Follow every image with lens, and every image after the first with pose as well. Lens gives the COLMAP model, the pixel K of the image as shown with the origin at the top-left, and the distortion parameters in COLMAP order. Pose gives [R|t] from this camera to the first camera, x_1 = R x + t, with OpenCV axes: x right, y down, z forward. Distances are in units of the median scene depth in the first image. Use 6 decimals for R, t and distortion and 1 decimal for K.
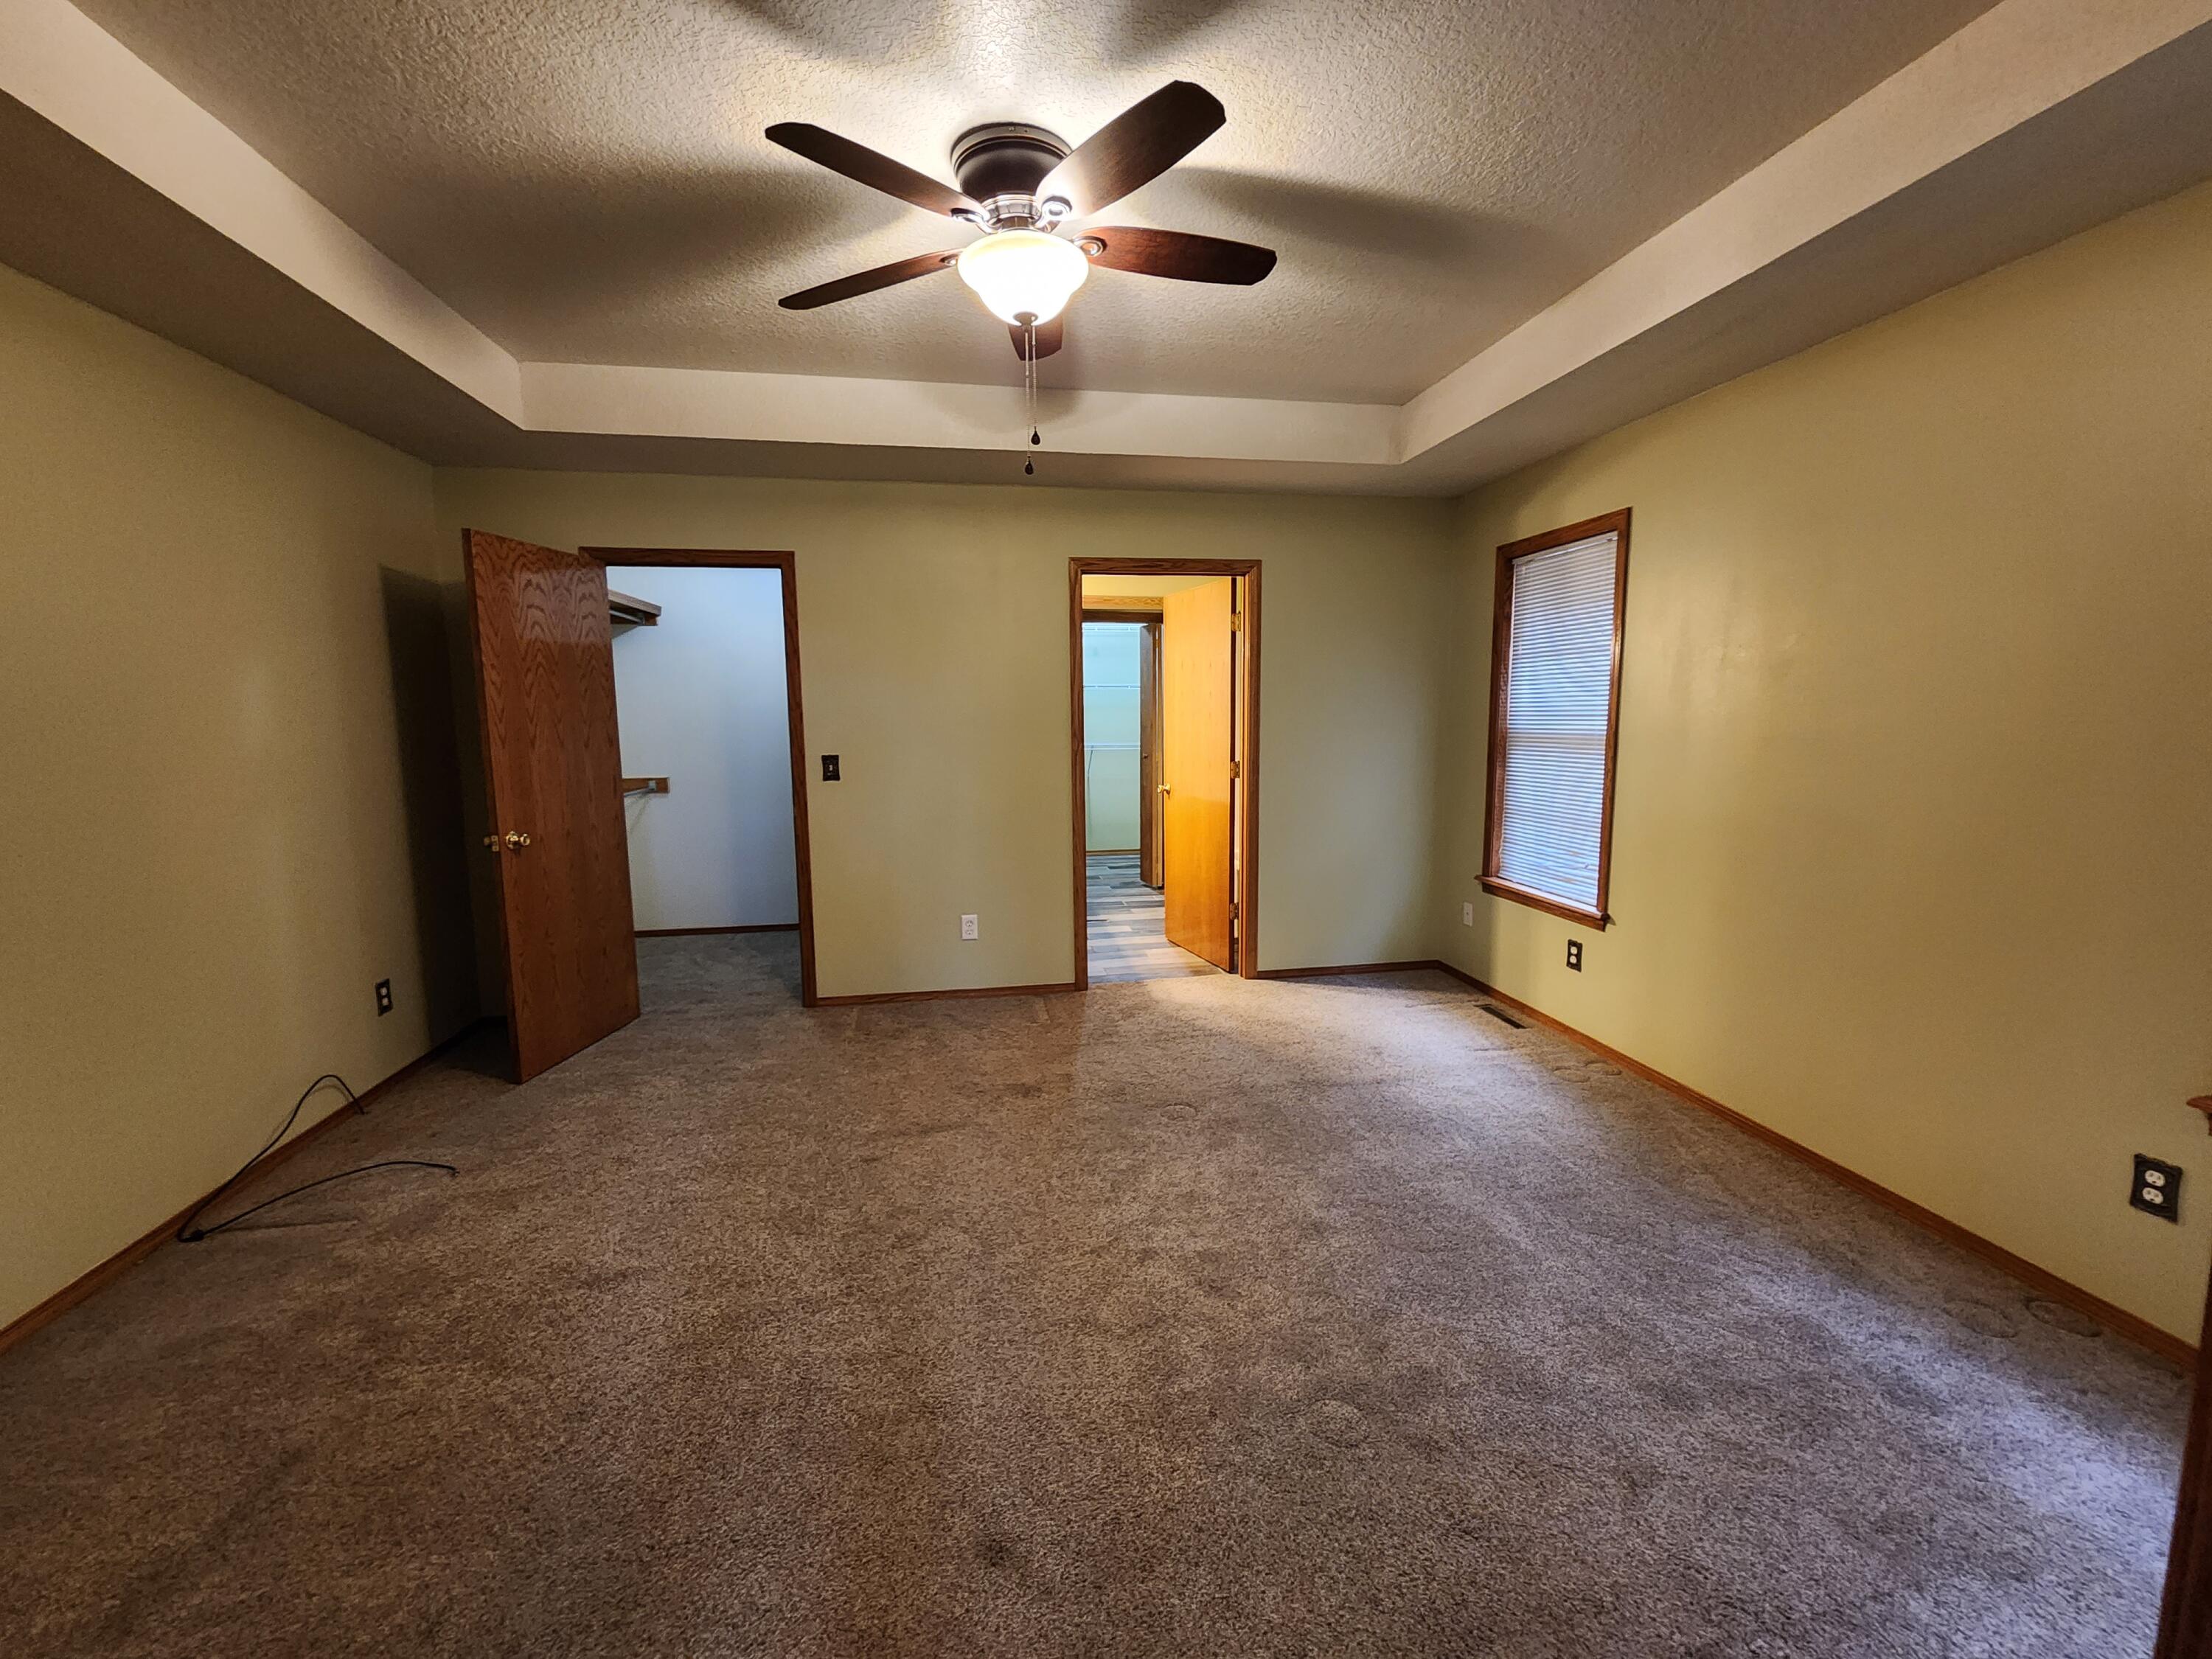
lens RADIAL K [[912.1, 0, 1114.1], [0, 912.1, 826.6], [0, 0, 1]] dist [0.003229, -0.003526]
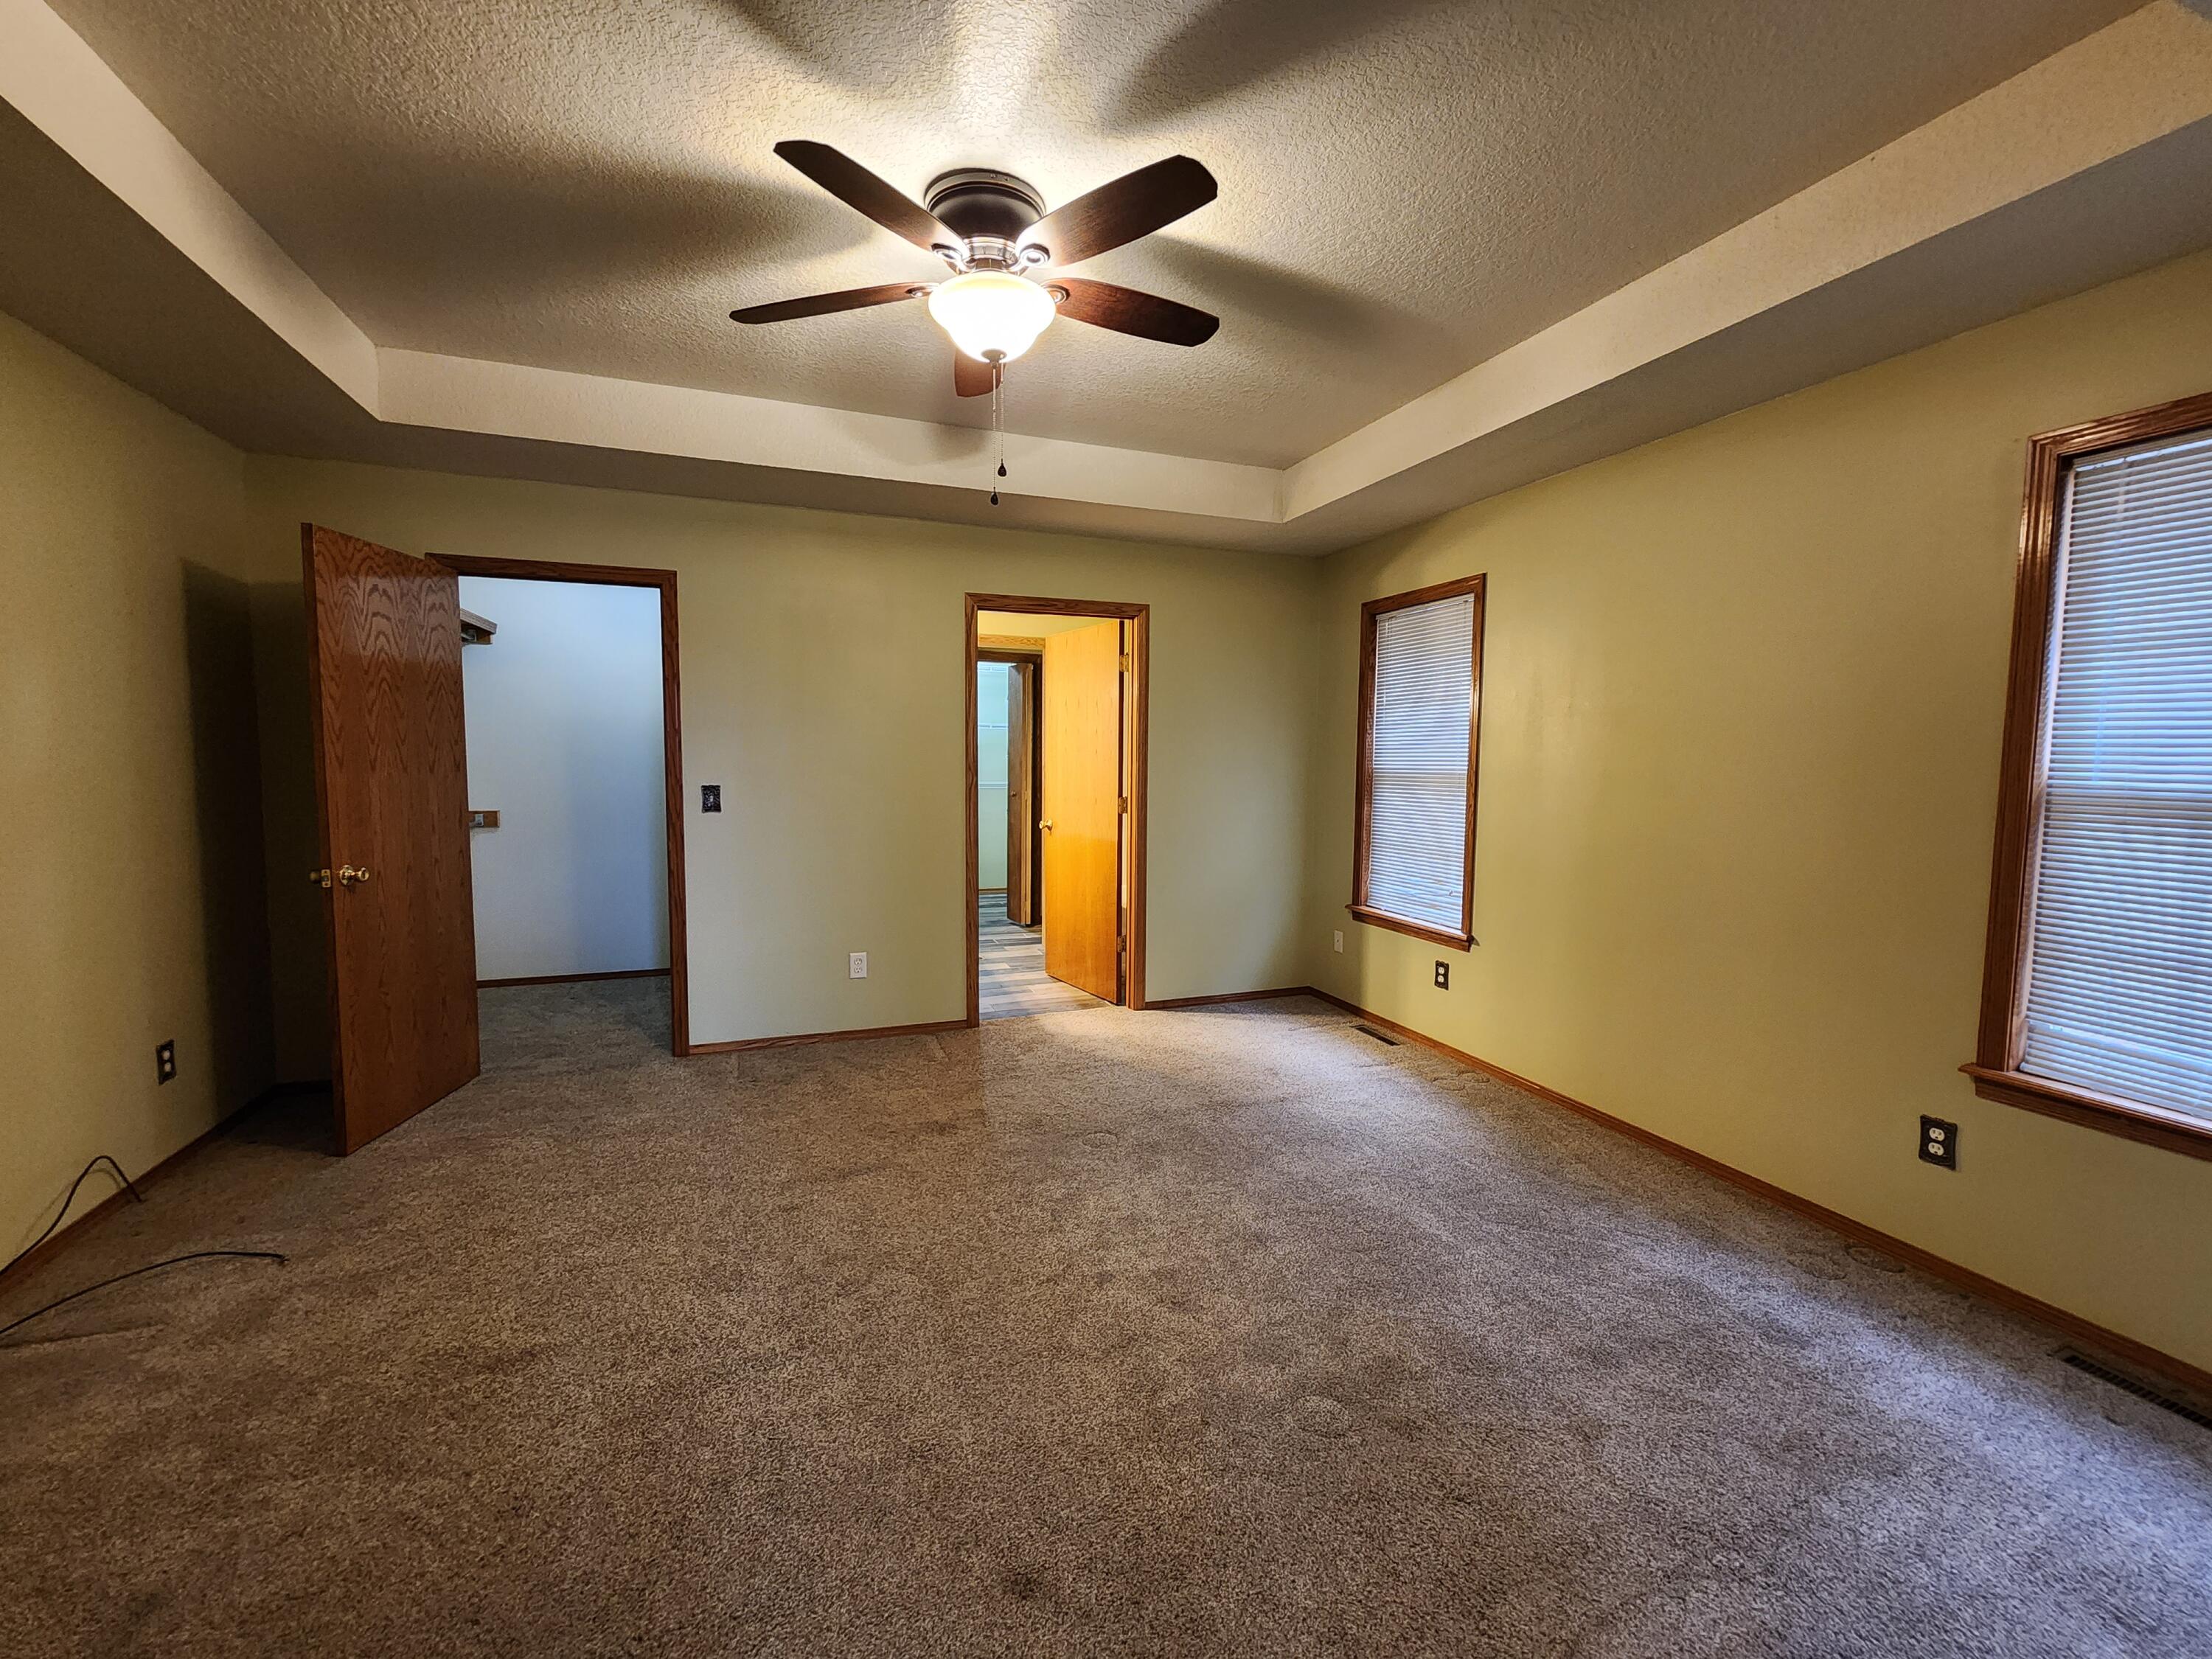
lens RADIAL K [[912.1, 0, 1106.6], [0, 912.1, 828.4], [0, 0, 1]] dist [0.003229, -0.003526]
pose [[0.981886, 0.002977, 0.189447, -0.136943], [0.006116, 0.998858, -0.047393, 0.020862], [-0.189372, 0.047693, 0.980746, -0.006289]]
